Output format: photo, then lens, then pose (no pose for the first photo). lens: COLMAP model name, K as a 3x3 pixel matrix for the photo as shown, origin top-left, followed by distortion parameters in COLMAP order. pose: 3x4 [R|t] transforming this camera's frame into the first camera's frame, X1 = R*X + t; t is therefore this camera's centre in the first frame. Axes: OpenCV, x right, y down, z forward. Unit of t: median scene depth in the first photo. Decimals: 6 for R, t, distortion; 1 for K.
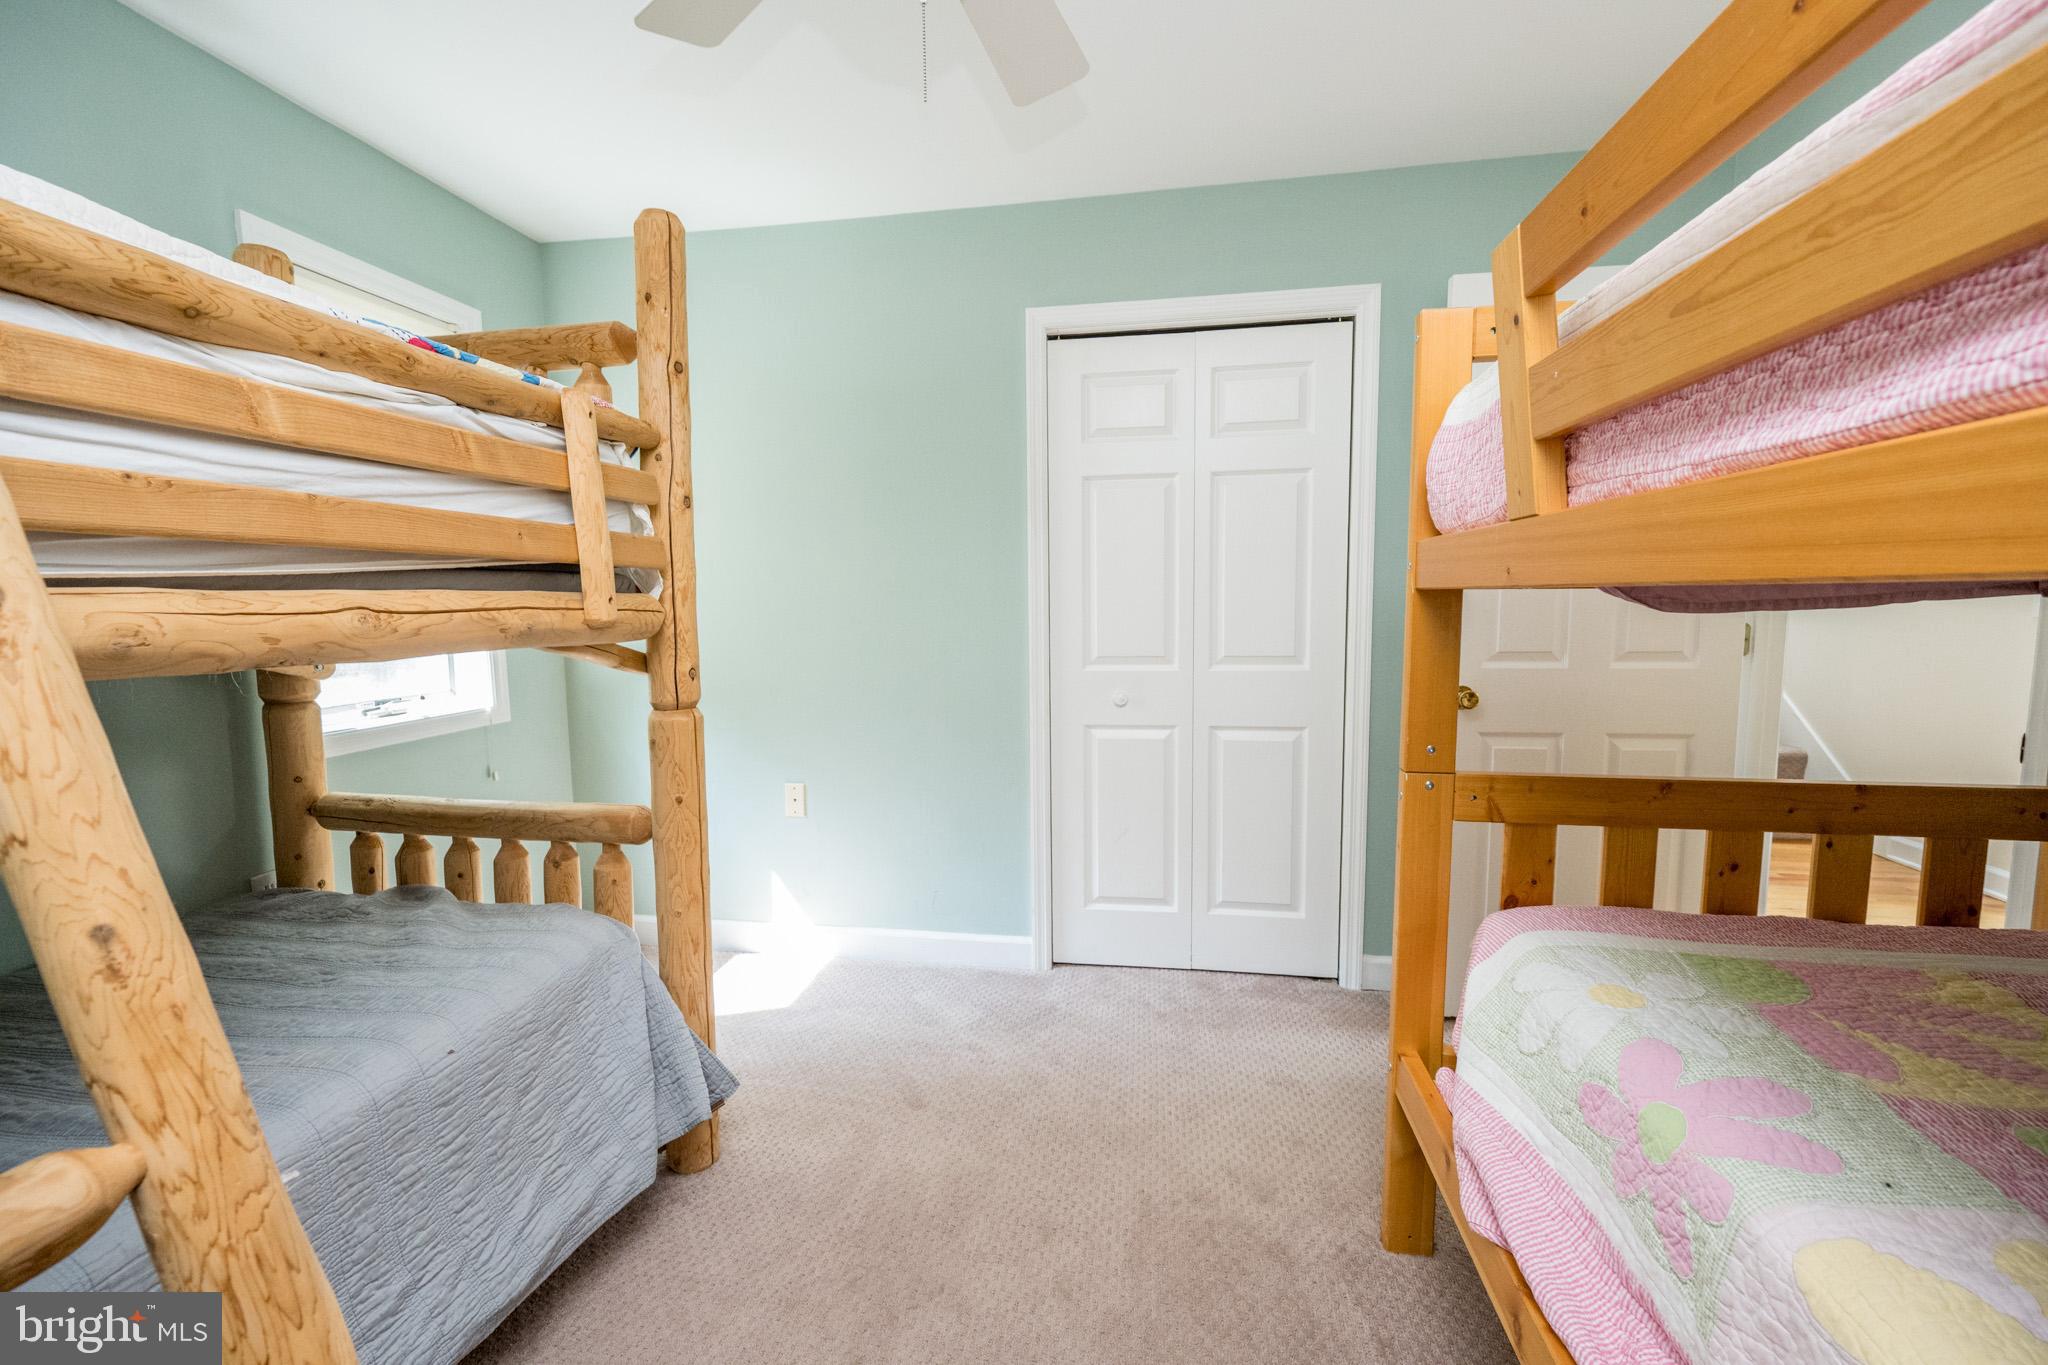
lens RADIAL K [[821.5, 0, 1026.3], [0, 821.5, 674.8], [0, 0, 1]] dist [-0.002368, 0.000006]
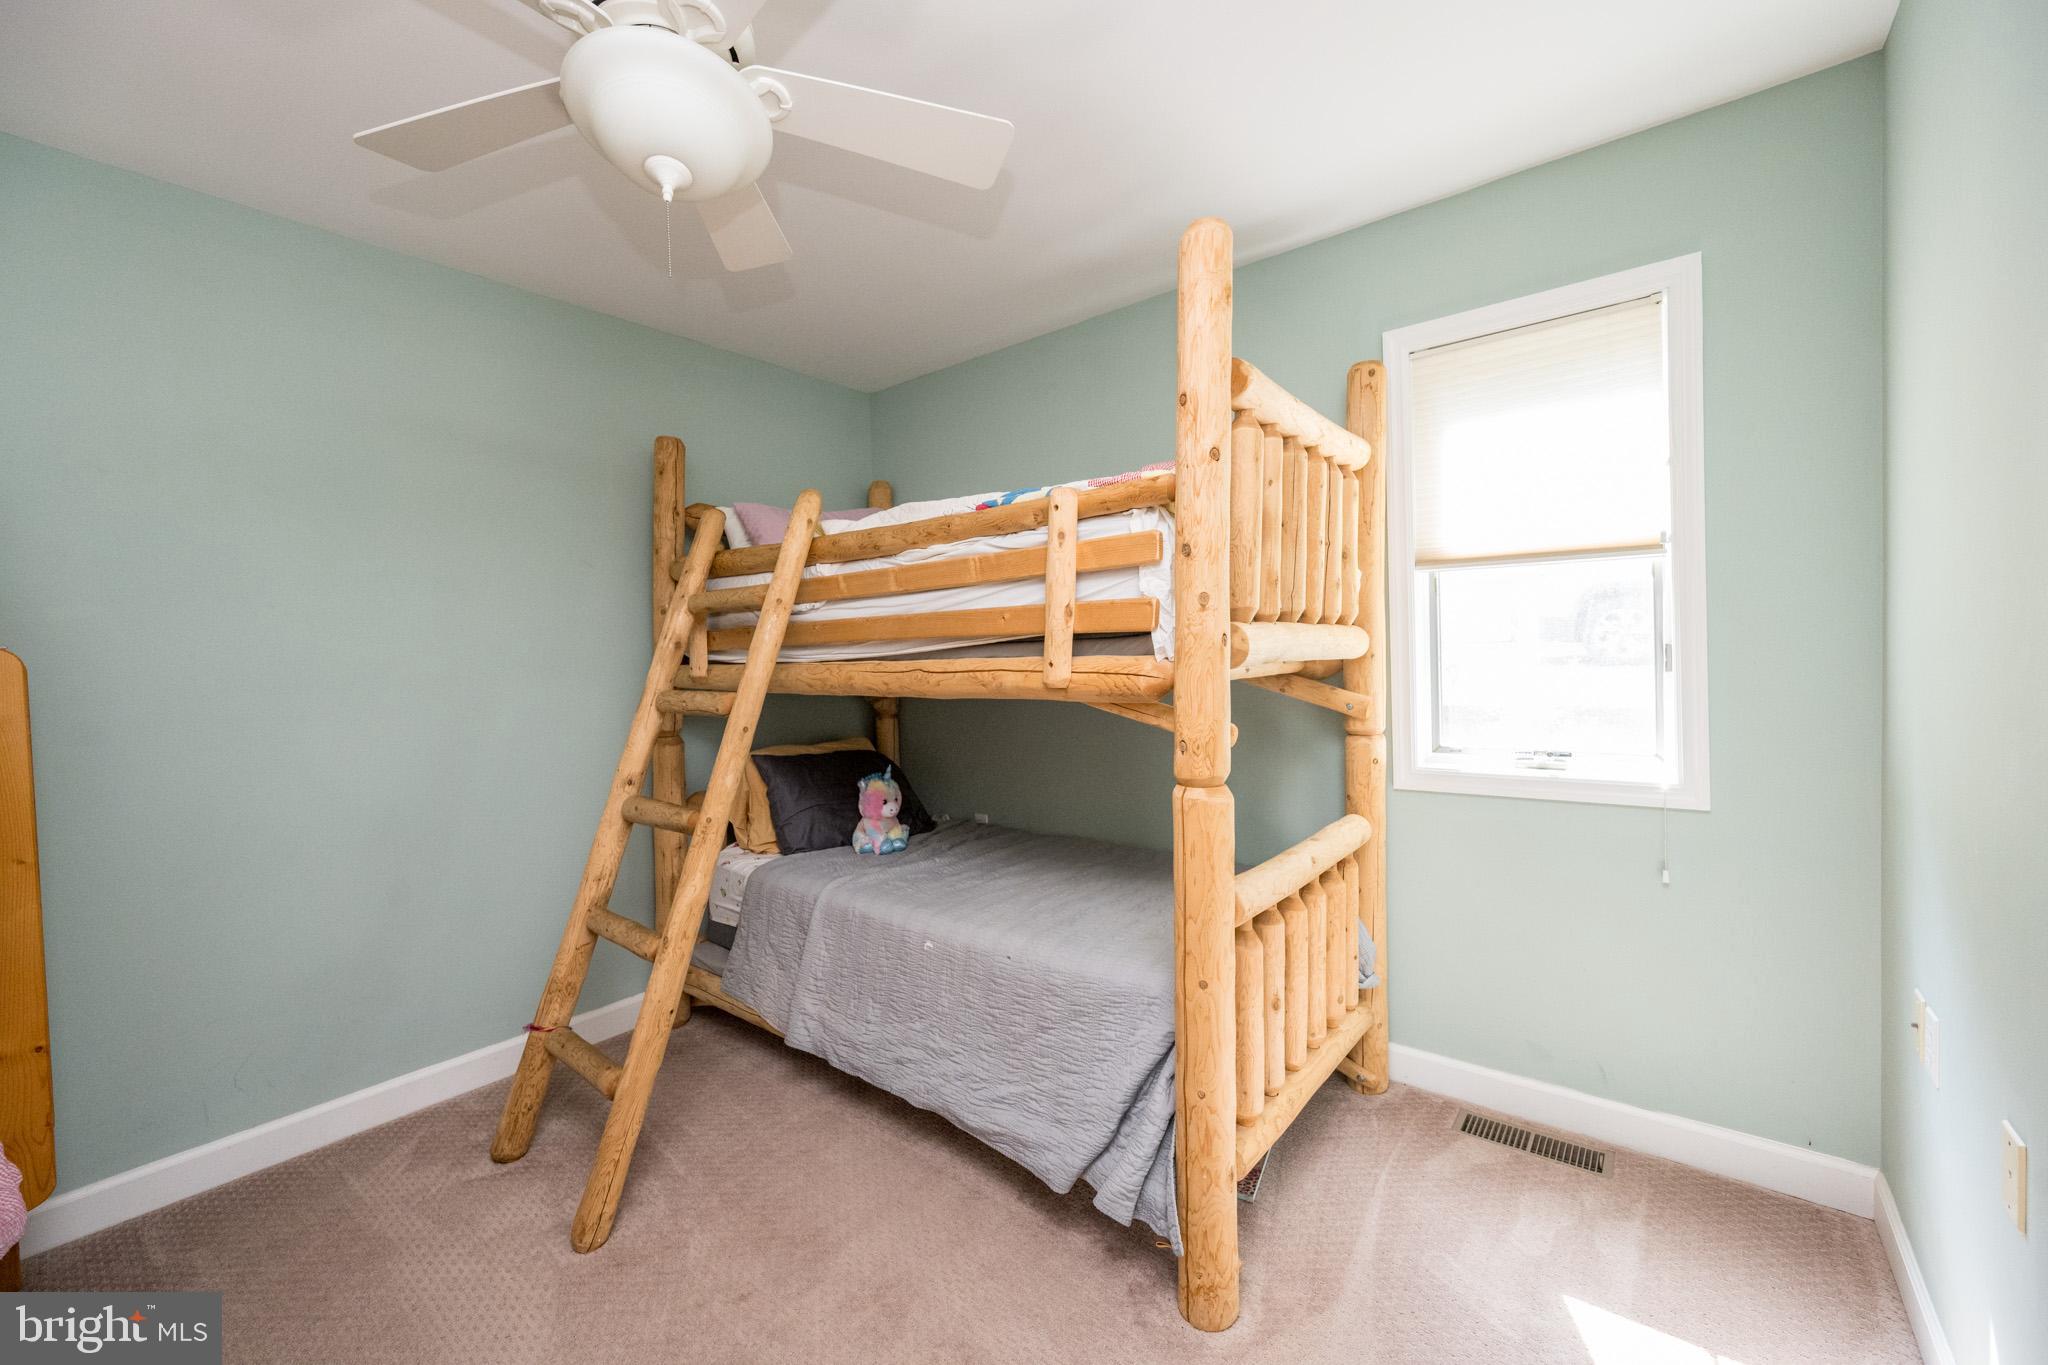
lens RADIAL K [[821.5, 0, 1027.8], [0, 821.5, 682.4], [0, 0, 1]] dist [-0.002368, 0.000006]
pose [[-0.495326, 0.035848, -0.867967, 0.554854], [-0.066319, 0.994672, 0.078928, -0.161805], [0.866172, 0.096658, -0.490310, 1.619438]]
